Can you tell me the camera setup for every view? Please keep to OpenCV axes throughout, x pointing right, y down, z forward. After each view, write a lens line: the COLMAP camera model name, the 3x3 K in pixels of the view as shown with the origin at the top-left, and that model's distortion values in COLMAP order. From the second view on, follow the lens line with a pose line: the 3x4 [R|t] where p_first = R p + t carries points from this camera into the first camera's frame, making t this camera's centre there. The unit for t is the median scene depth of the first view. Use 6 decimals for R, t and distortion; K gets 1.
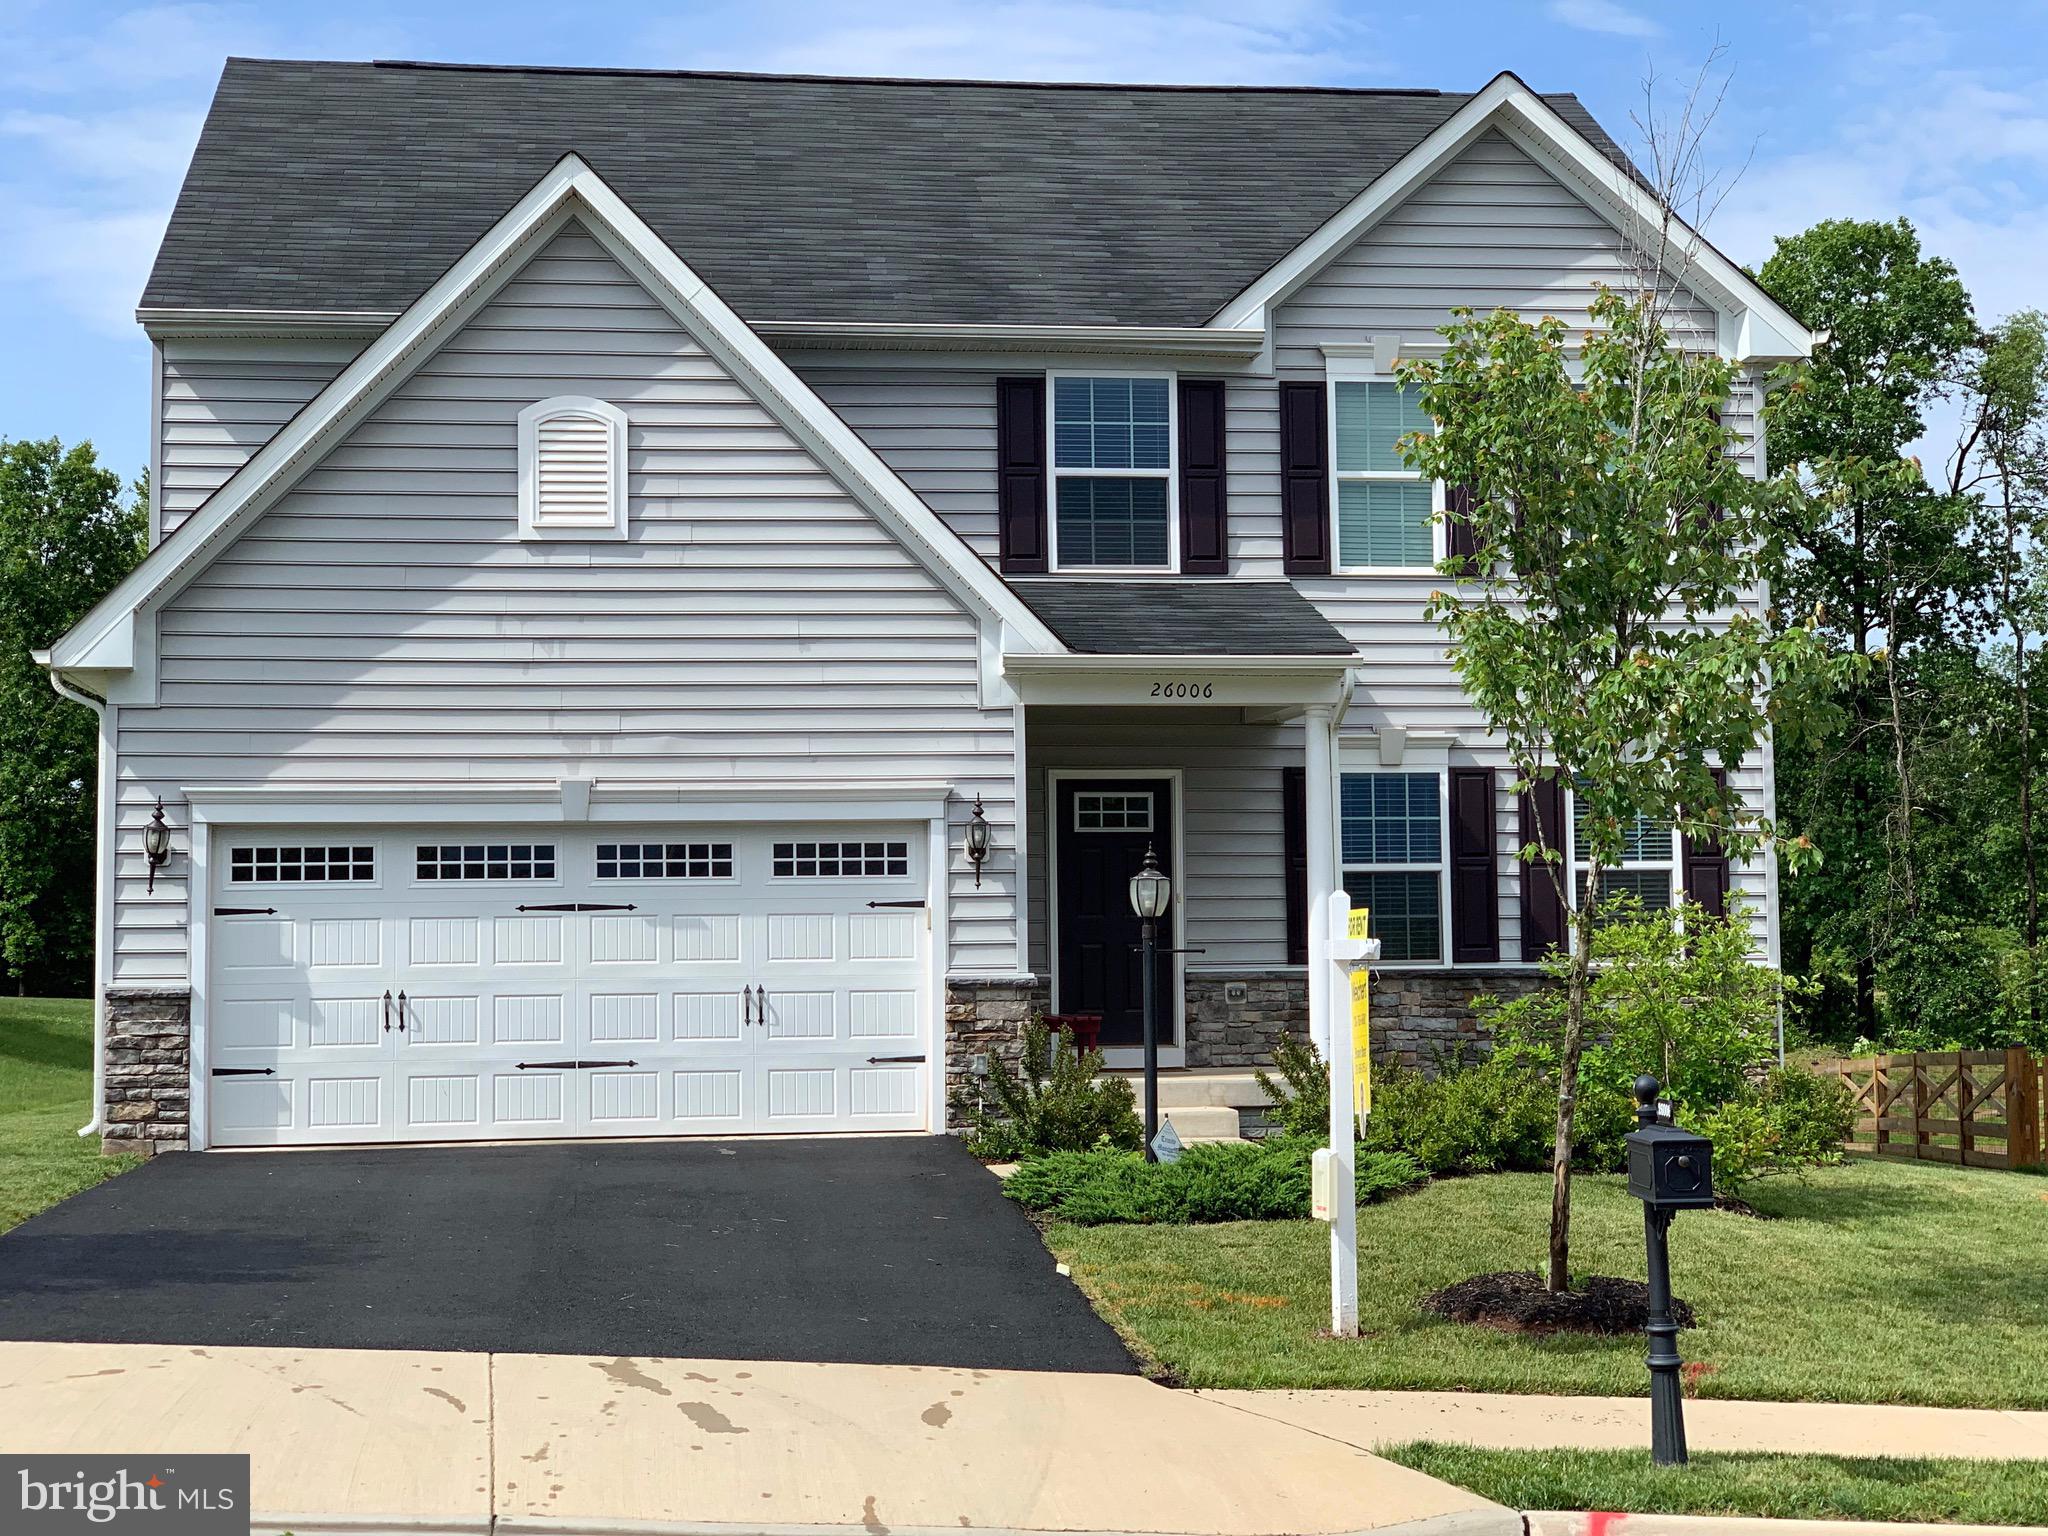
lens RADIAL K [[3057.3, 0, 1024.9], [0, 3057.3, 777.1], [0, 0, 1]] dist [0.061465, 0.000000]
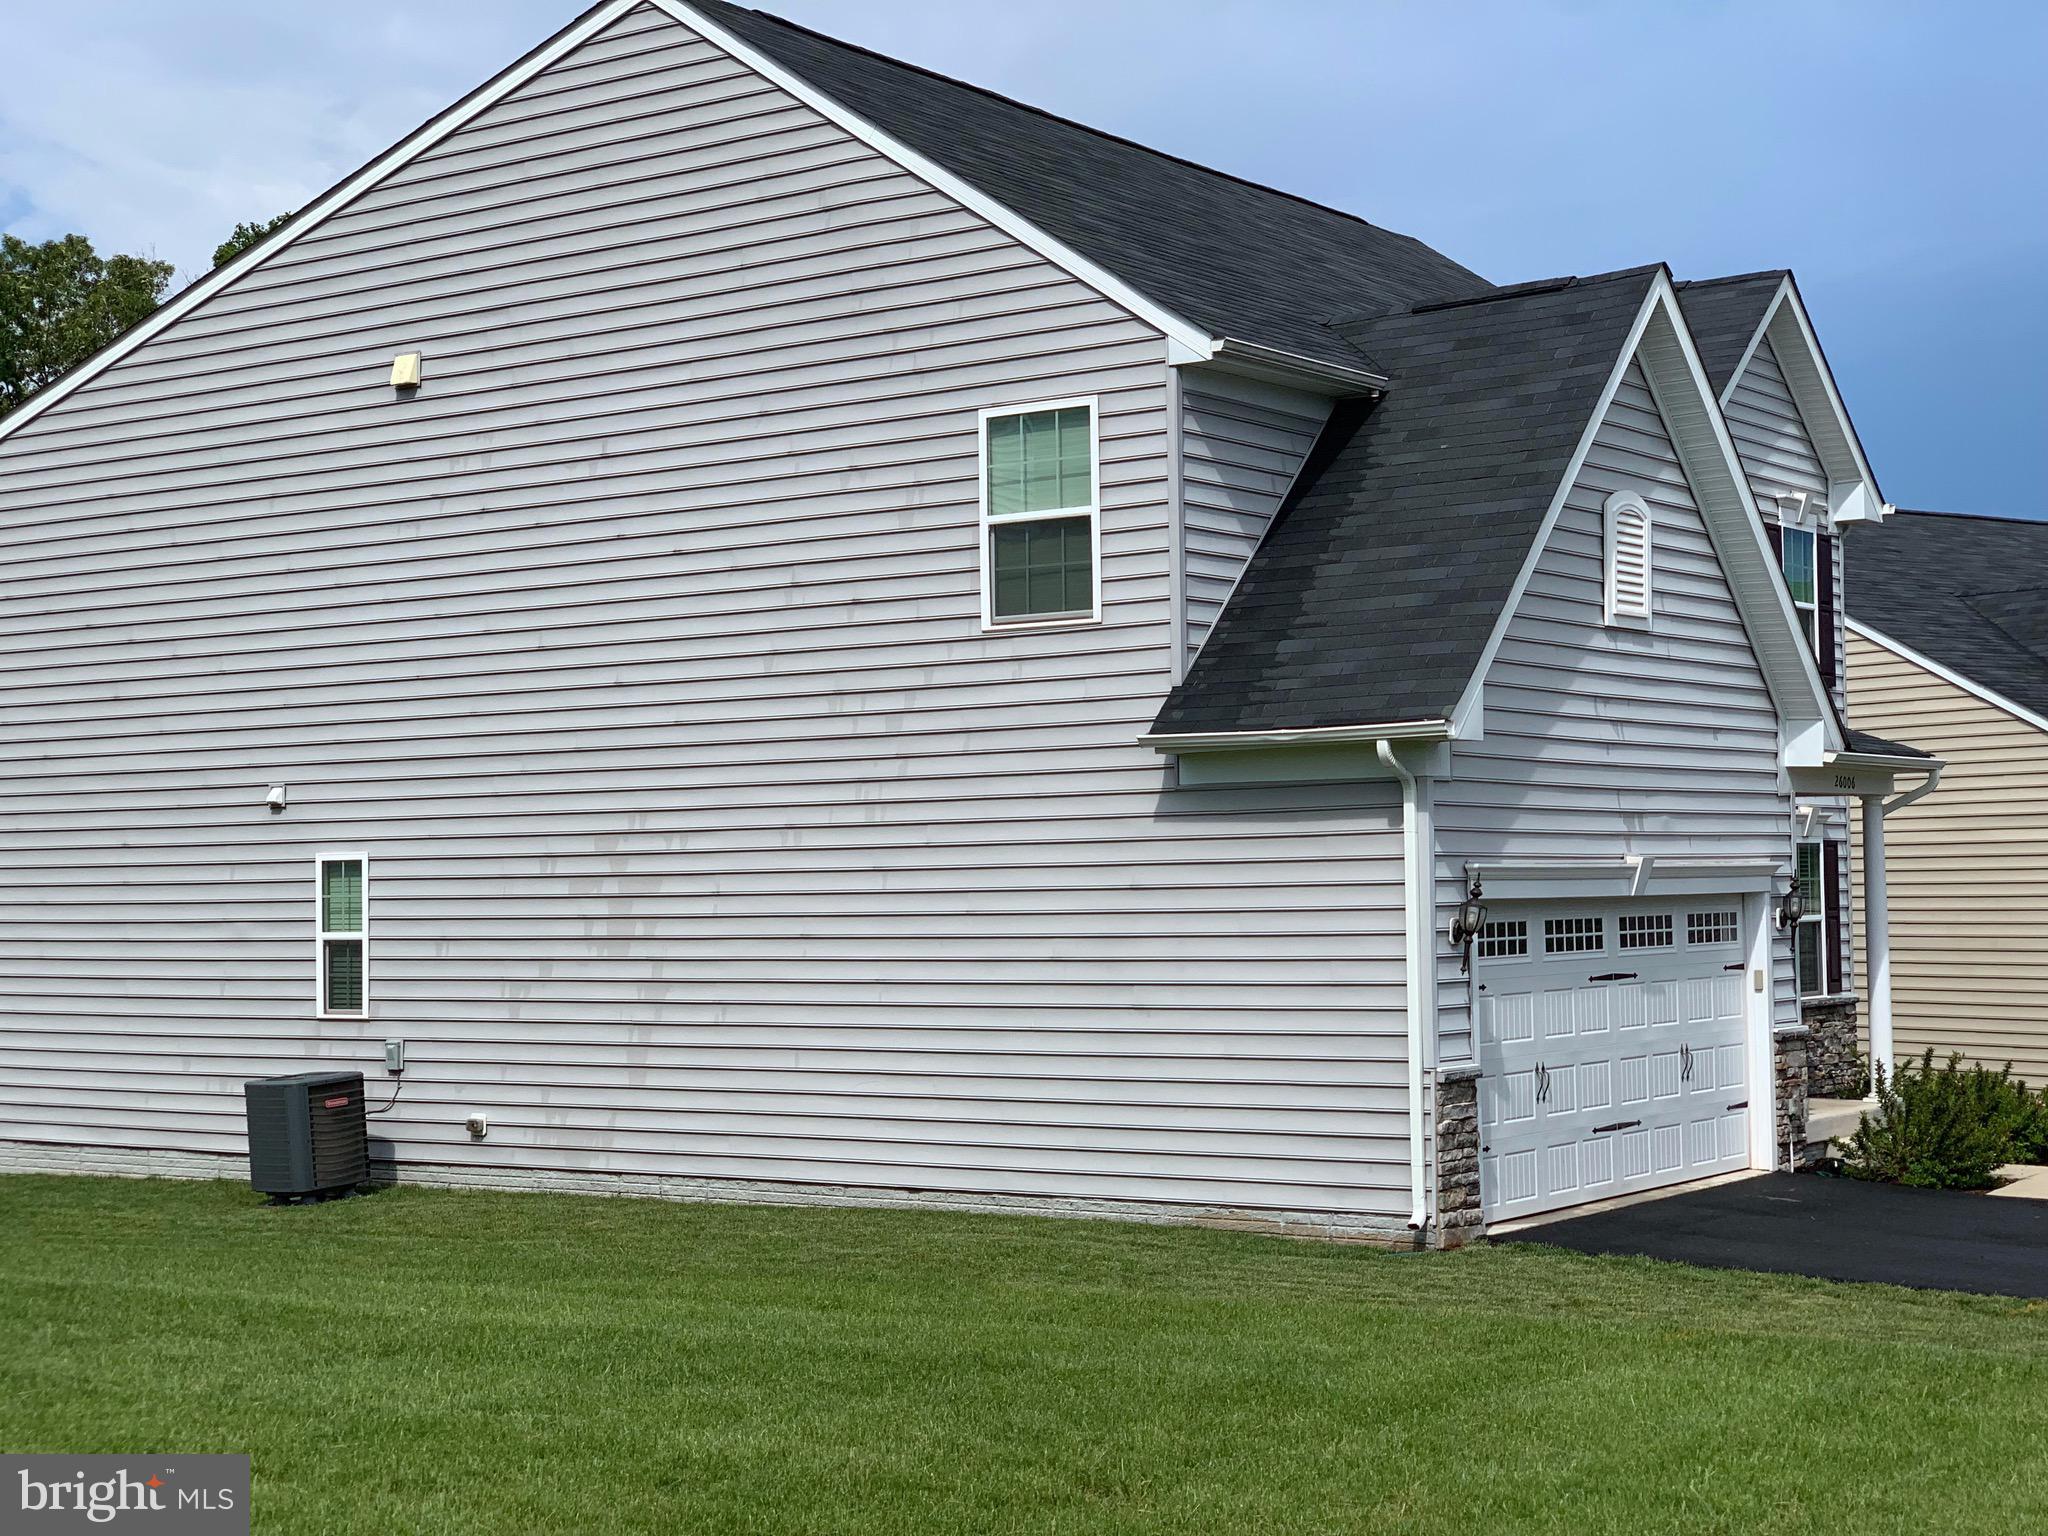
lens RADIAL K [[3057.3, 0, 1027.2], [0, 3057.3, 761.4], [0, 0, 1]] dist [0.061465, 0.000000]
pose [[0.680599, 0.031954, 0.731959, -1.059538], [-0.042467, 0.999089, -0.004128, -0.018596], [-0.731425, -0.028275, 0.681336, 0.431053]]
